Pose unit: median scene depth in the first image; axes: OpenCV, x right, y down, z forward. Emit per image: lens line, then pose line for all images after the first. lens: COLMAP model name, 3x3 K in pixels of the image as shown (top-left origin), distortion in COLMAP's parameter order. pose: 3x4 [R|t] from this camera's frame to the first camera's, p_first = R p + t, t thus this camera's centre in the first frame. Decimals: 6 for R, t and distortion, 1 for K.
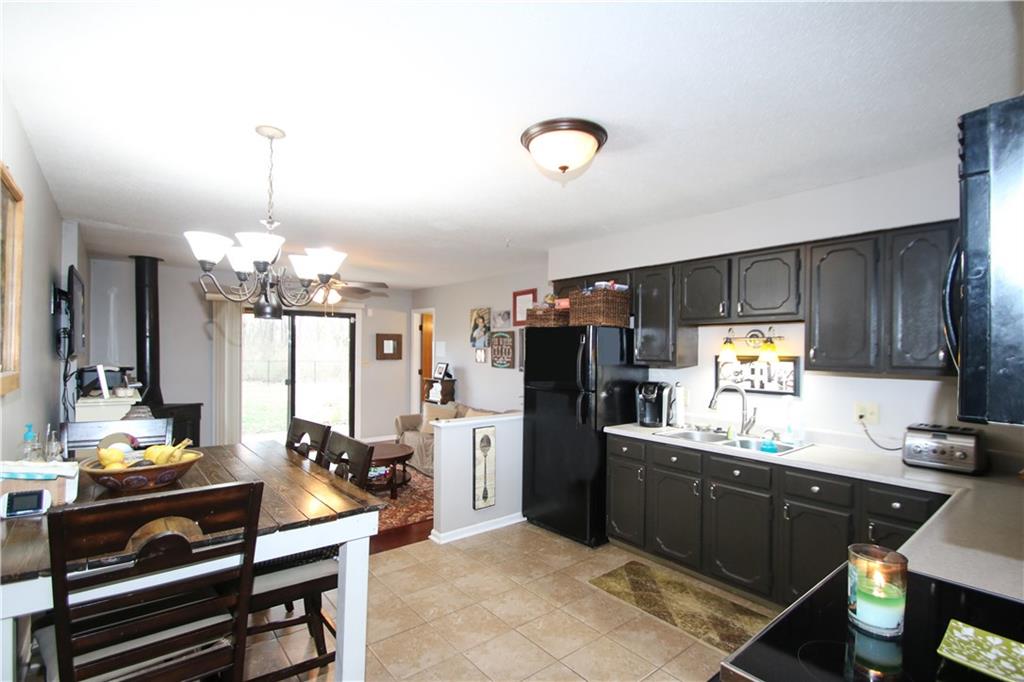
lens RADIAL K [[479.1, 0, 515.0], [0, 479.1, 353.4], [0, 0, 1]] dist [0.030002, -0.030203]
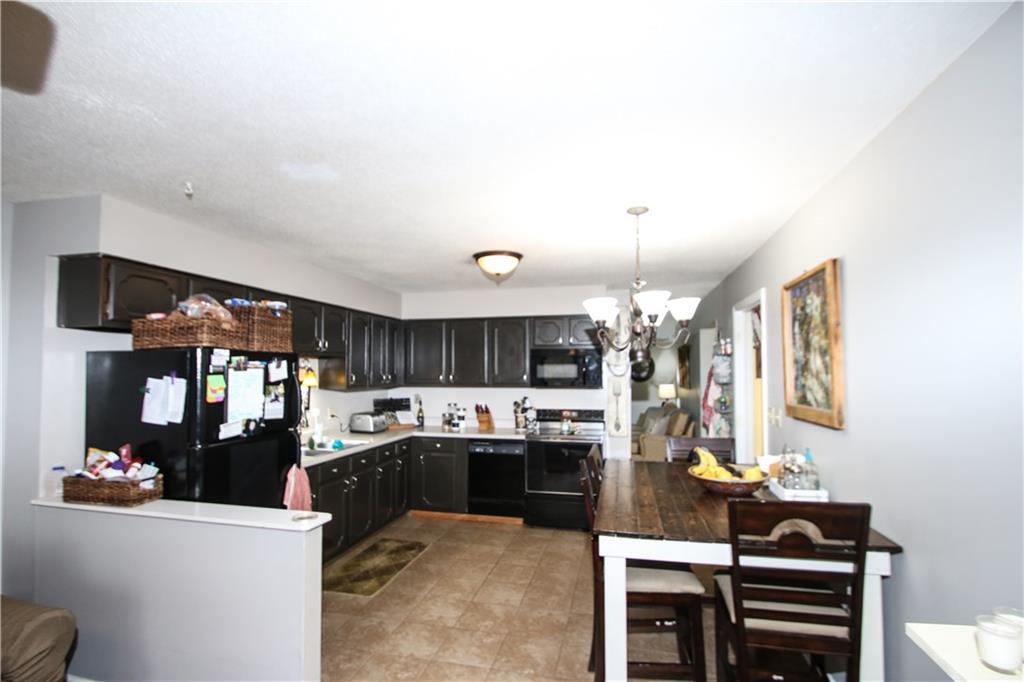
lens RADIAL K [[479.1, 0, 515.0], [0, 479.1, 353.4], [0, 0, 1]] dist [0.030002, -0.030203]
pose [[-0.605045, 0.016081, 0.796029, -0.928415], [-0.004043, 0.999721, -0.023270, -0.045068], [-0.796181, -0.017298, -0.604811, 1.431563]]
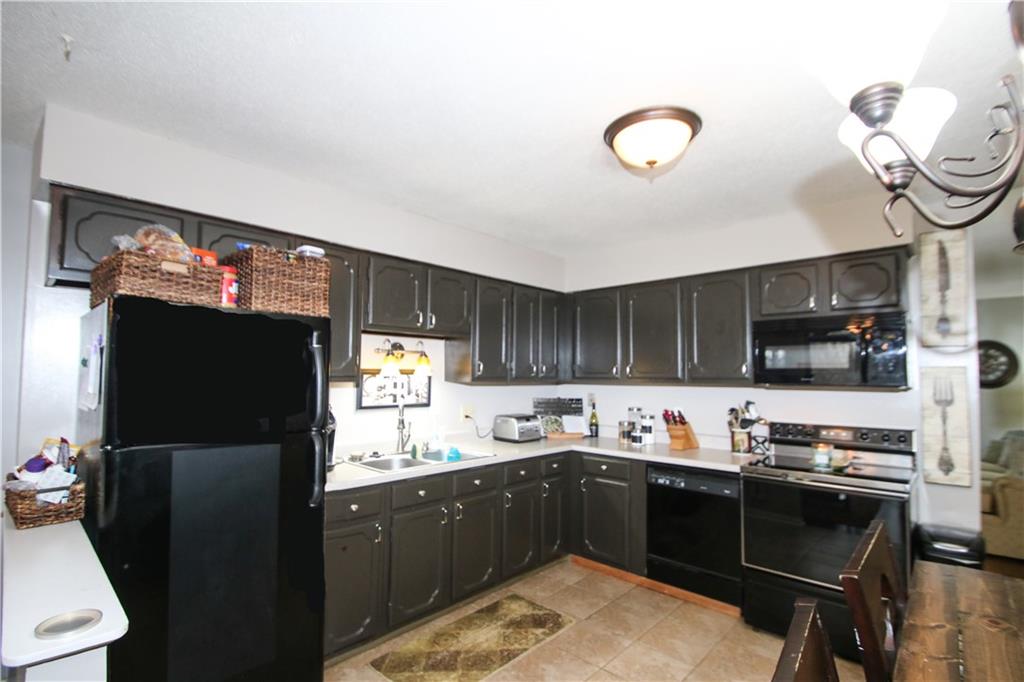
lens RADIAL K [[479.1, 0, 515.0], [0, 479.1, 353.4], [0, 0, 1]] dist [0.030002, -0.030203]
pose [[-0.136425, 0.035177, 0.990026, -0.549045], [-0.004856, 0.999334, -0.036176, 0.007829], [-0.990638, -0.009743, -0.136164, 0.998844]]
